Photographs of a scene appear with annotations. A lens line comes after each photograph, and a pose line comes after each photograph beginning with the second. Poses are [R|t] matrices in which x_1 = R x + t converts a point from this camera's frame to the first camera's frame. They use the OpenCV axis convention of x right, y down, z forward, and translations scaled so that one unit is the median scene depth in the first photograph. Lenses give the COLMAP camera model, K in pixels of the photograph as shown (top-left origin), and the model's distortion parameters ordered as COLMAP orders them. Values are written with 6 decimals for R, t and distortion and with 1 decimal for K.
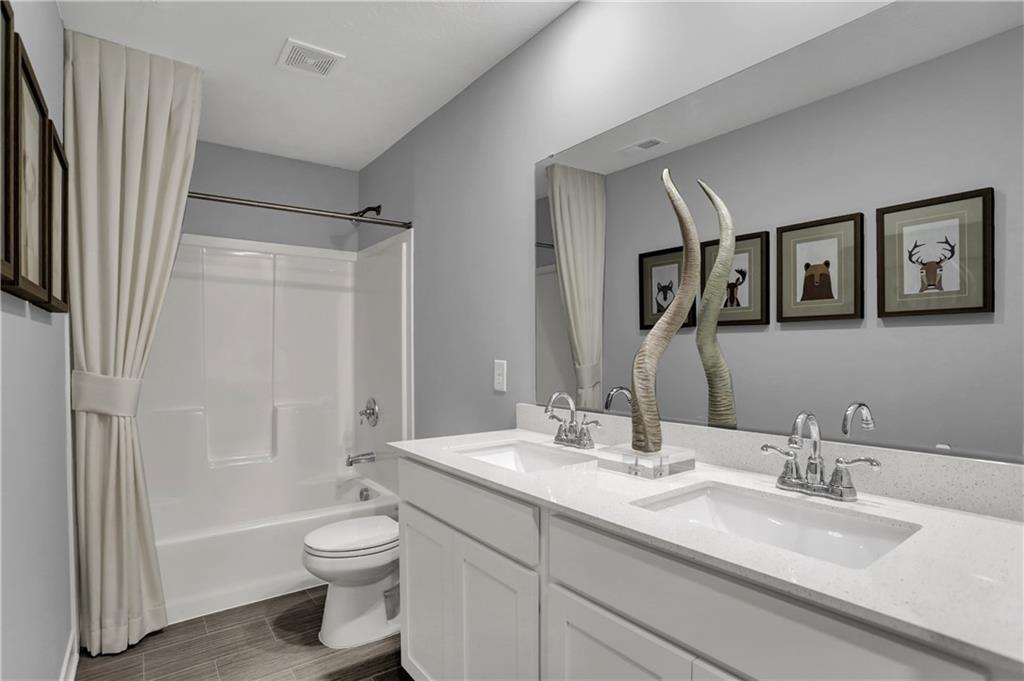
lens RADIAL K [[518.7, 0, 511.8], [0, 518.7, 352.7], [0, 0, 1]] dist [-0.003129, -0.000246]
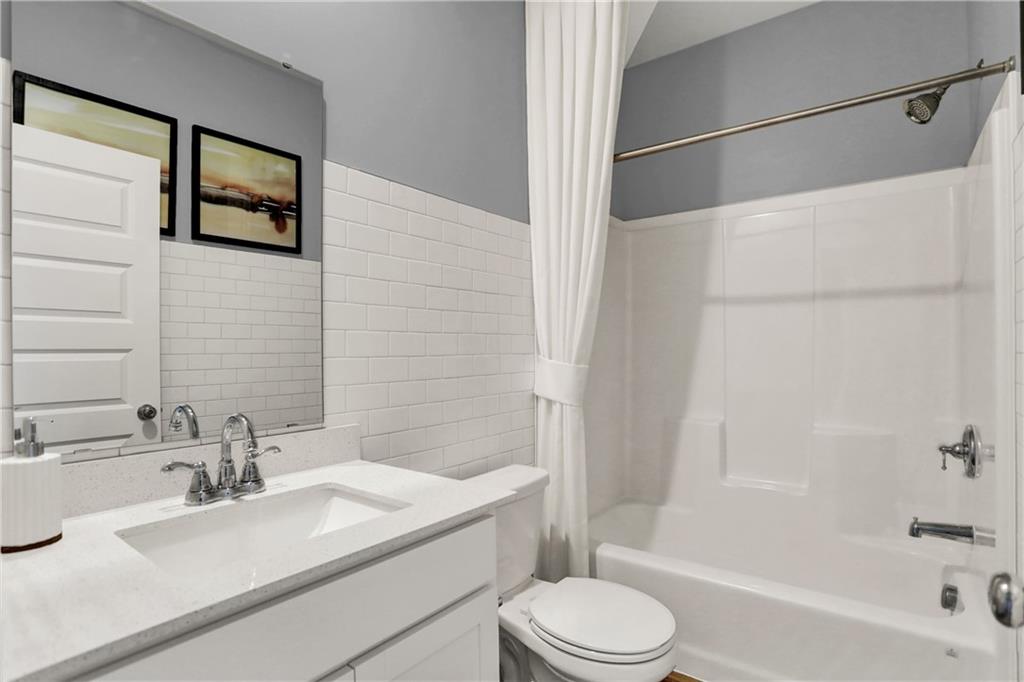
lens RADIAL K [[518.7, 0, 511.8], [0, 518.7, 353.2], [0, 0, 1]] dist [-0.003129, -0.000246]
pose [[-0.277107, 0.006928, 0.960814, -0.527643], [0.013327, 0.999906, -0.003367, 0.007200], [-0.960747, 0.011872, -0.277173, 0.749518]]
